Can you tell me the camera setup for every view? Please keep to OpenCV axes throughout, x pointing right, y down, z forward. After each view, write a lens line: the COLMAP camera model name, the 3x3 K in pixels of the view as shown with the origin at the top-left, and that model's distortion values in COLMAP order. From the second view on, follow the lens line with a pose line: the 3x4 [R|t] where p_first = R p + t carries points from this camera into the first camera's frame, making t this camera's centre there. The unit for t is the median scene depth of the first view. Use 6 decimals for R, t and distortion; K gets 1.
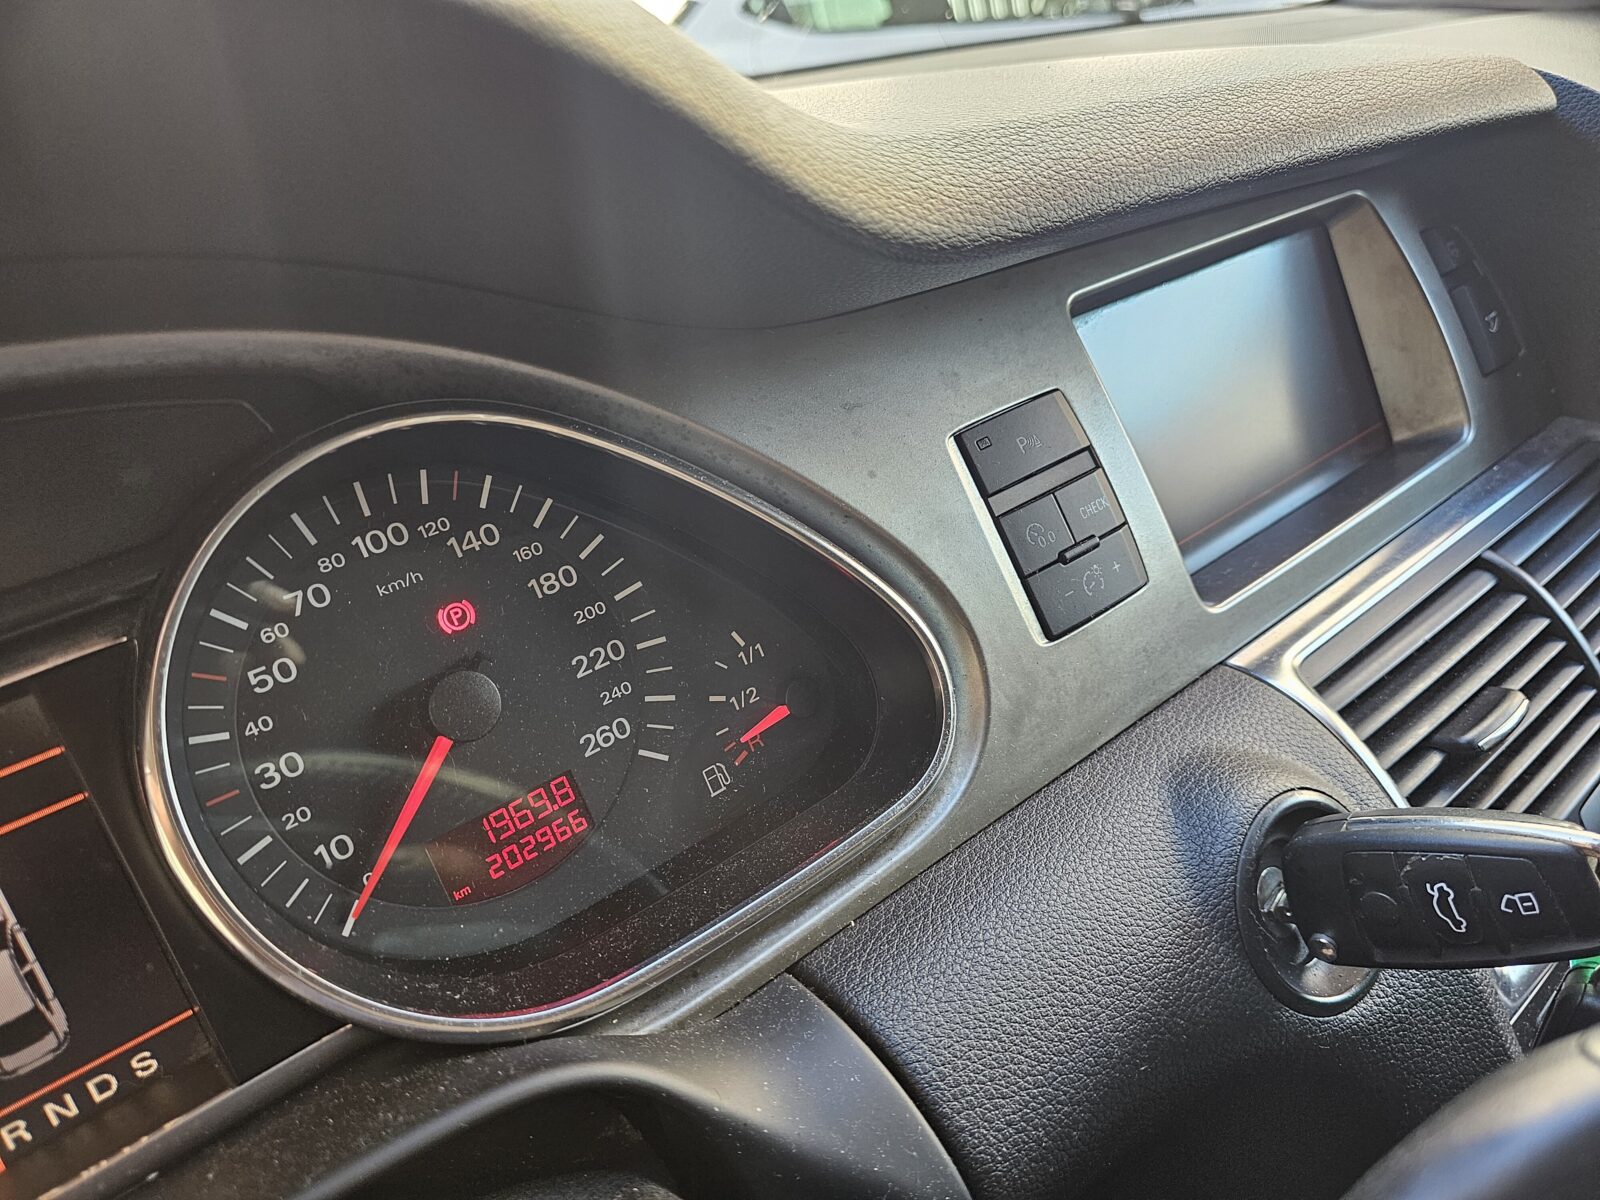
lens RADIAL K [[1086.7, 0, 800.9], [0, 1086.7, 606.8], [0, 0, 1]] dist [0.038338, -0.045561]
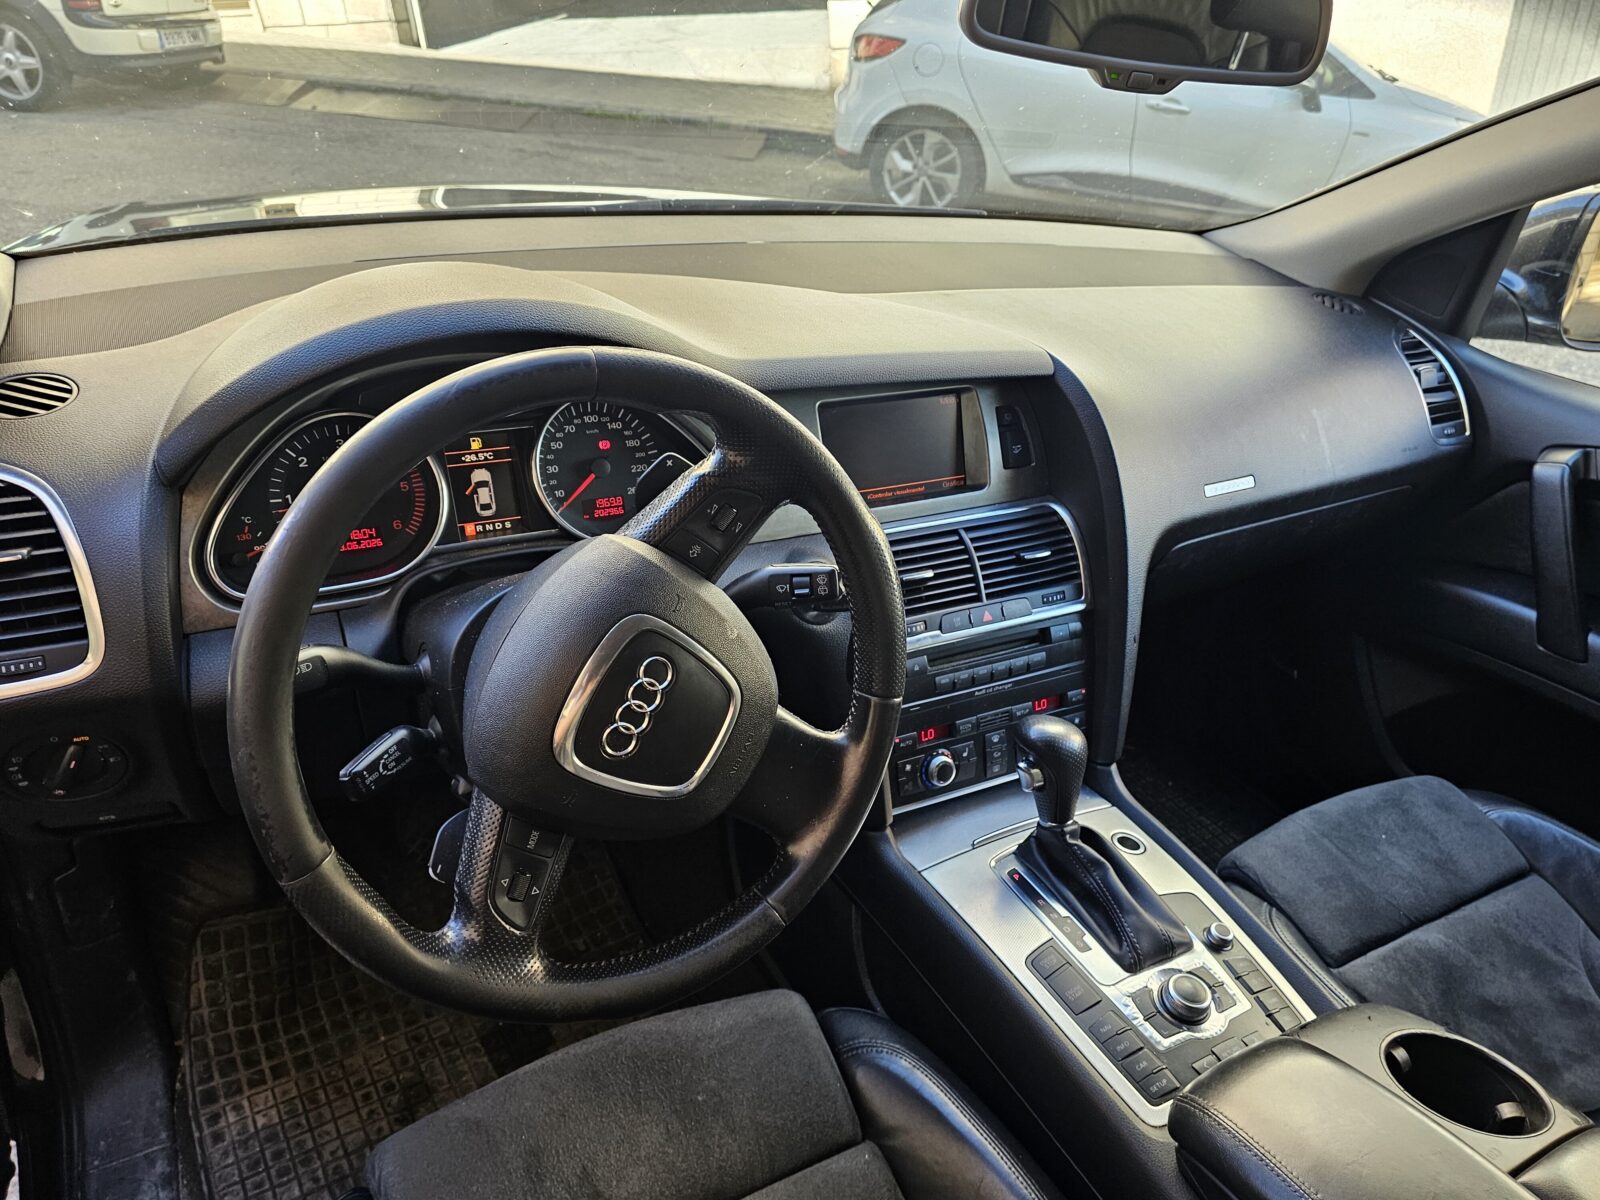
lens RADIAL K [[1086.7, 0, 804.6], [0, 1086.7, 594.1], [0, 0, 1]] dist [0.038338, -0.045561]
pose [[0.954313, 0.291622, -0.065133, 0.691271], [-0.287546, 0.955543, 0.065224, 0.055563], [0.081259, -0.043515, 0.995743, -2.536643]]
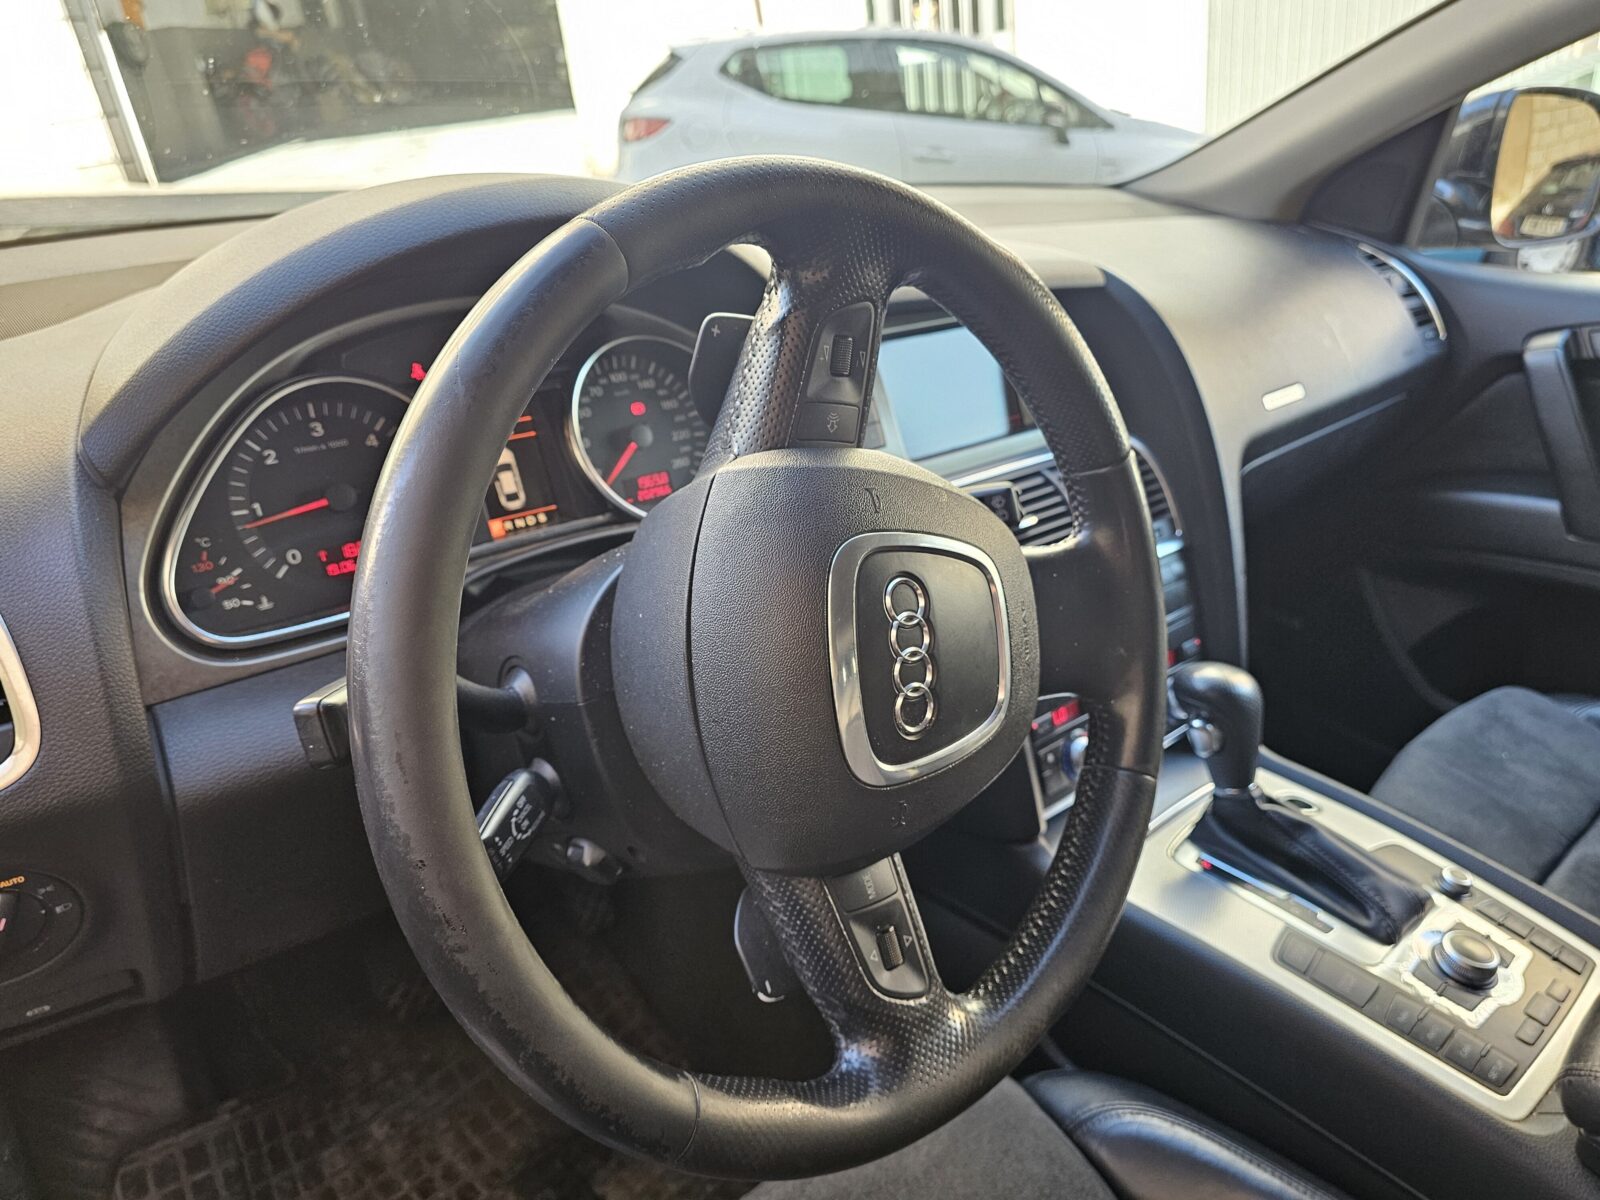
lens RADIAL K [[1086.7, 0, 767.9], [0, 1086.7, 582.2], [0, 0, 1]] dist [0.038338, -0.045561]
pose [[0.989382, 0.132678, 0.059332, -0.085239], [-0.129158, 0.989826, -0.059690, 0.578550], [-0.066648, 0.051393, 0.996452, -1.822531]]
